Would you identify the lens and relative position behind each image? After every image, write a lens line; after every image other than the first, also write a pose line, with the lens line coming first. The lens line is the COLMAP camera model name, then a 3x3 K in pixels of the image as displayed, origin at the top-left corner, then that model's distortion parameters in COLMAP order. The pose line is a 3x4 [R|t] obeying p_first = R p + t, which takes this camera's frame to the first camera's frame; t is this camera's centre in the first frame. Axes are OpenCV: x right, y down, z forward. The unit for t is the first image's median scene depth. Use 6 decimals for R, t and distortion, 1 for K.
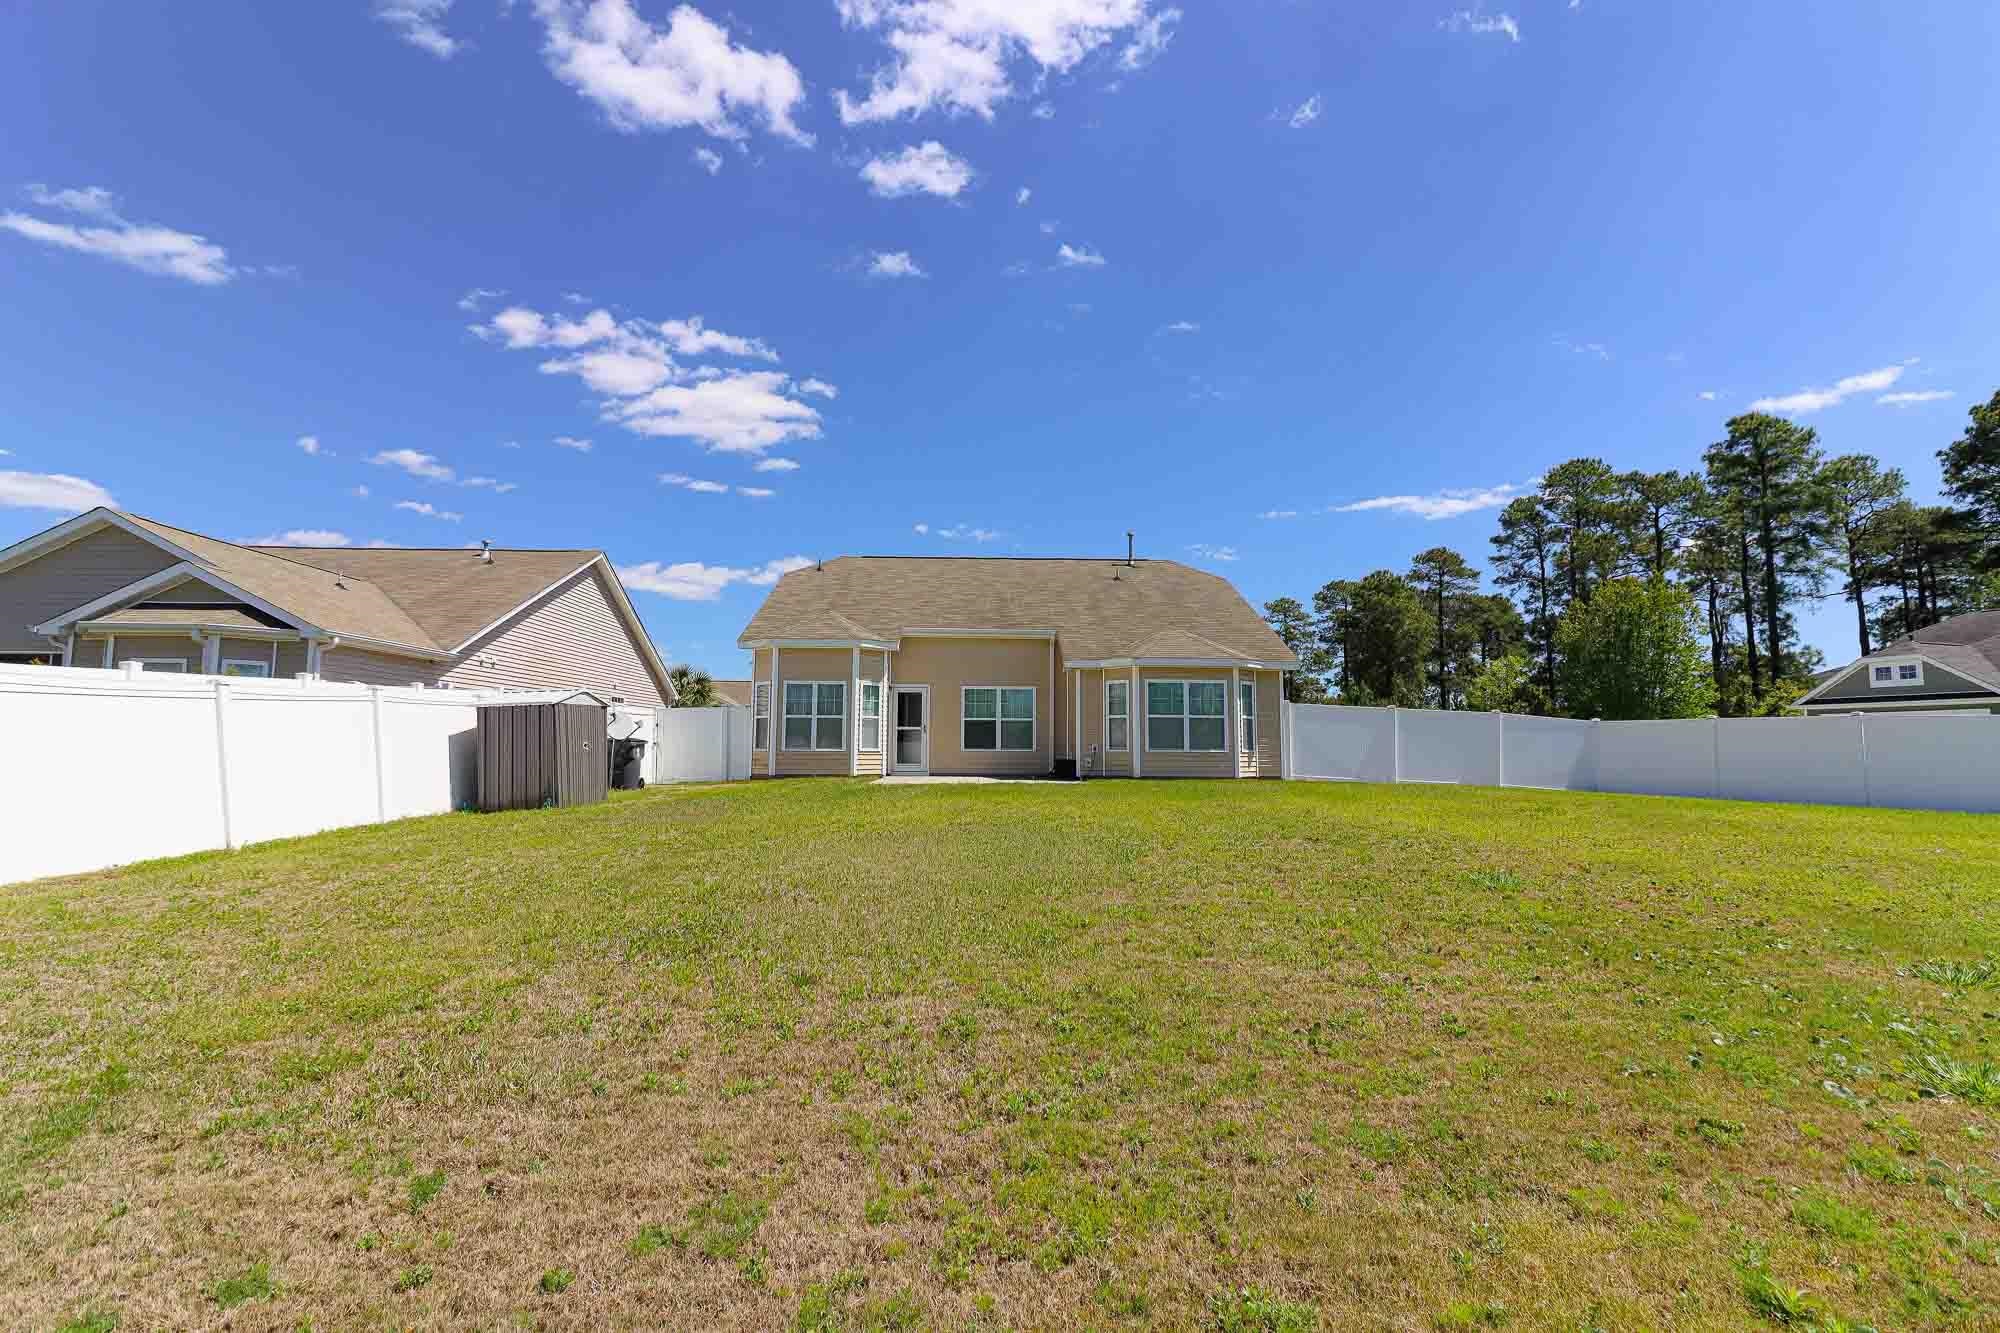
lens RADIAL K [[1067.1, 0, 1000.0], [0, 1067.1, 666.5], [0, 0, 1]] dist [0.000638, 0.000020]
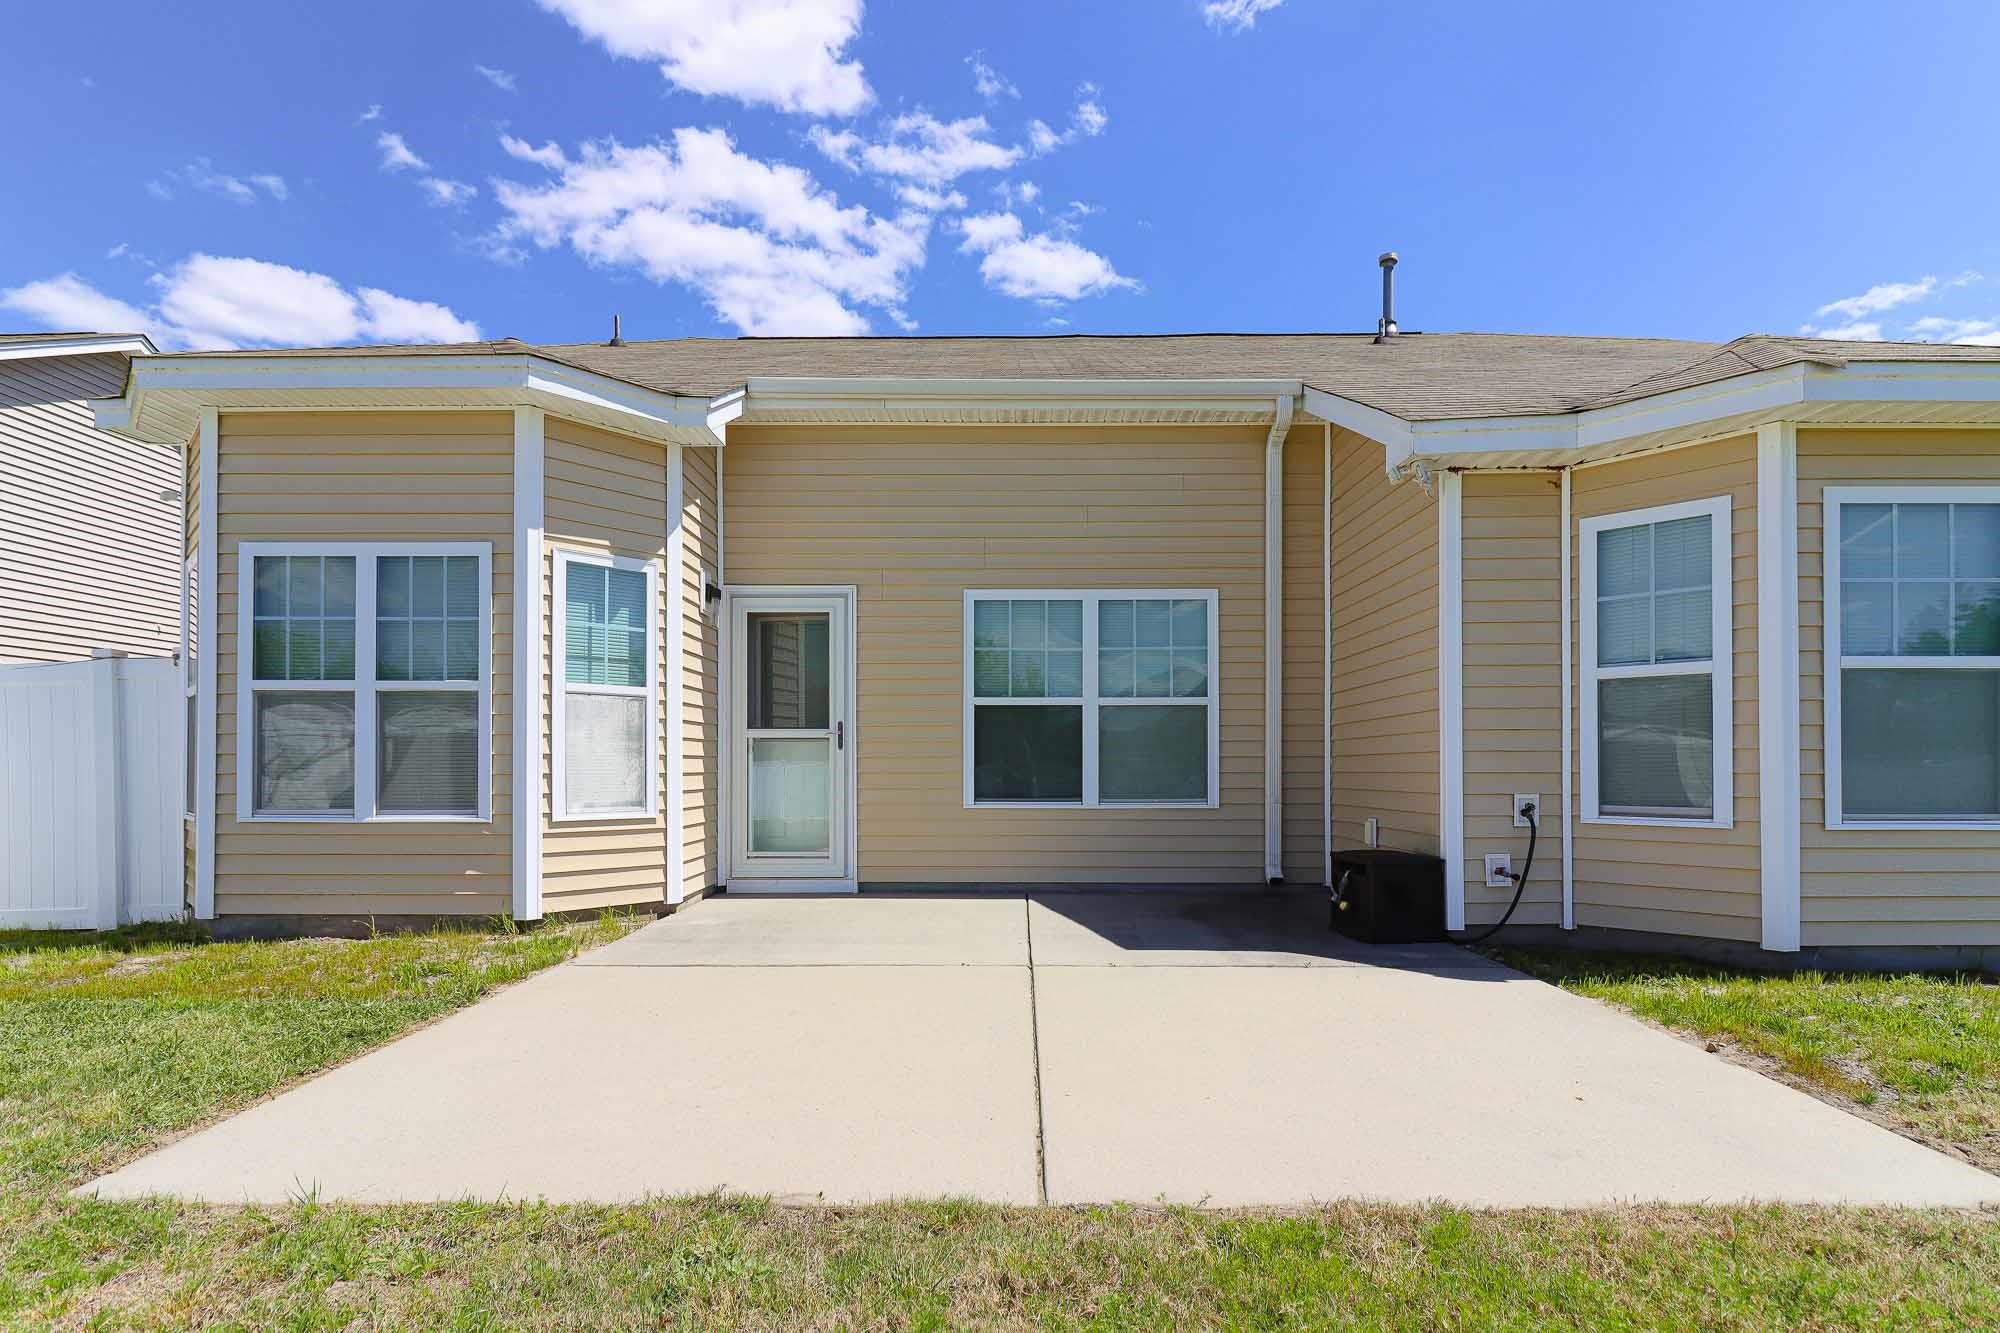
lens RADIAL K [[1067.1, 0, 1000.0], [0, 1067.1, 666.5], [0, 0, 1]] dist [0.000638, 0.000020]
pose [[0.999356, -0.007302, -0.035128, -0.016417], [0.006862, 0.999897, -0.012618, 0.045229], [0.035216, 0.012369, 0.999303, 0.733685]]
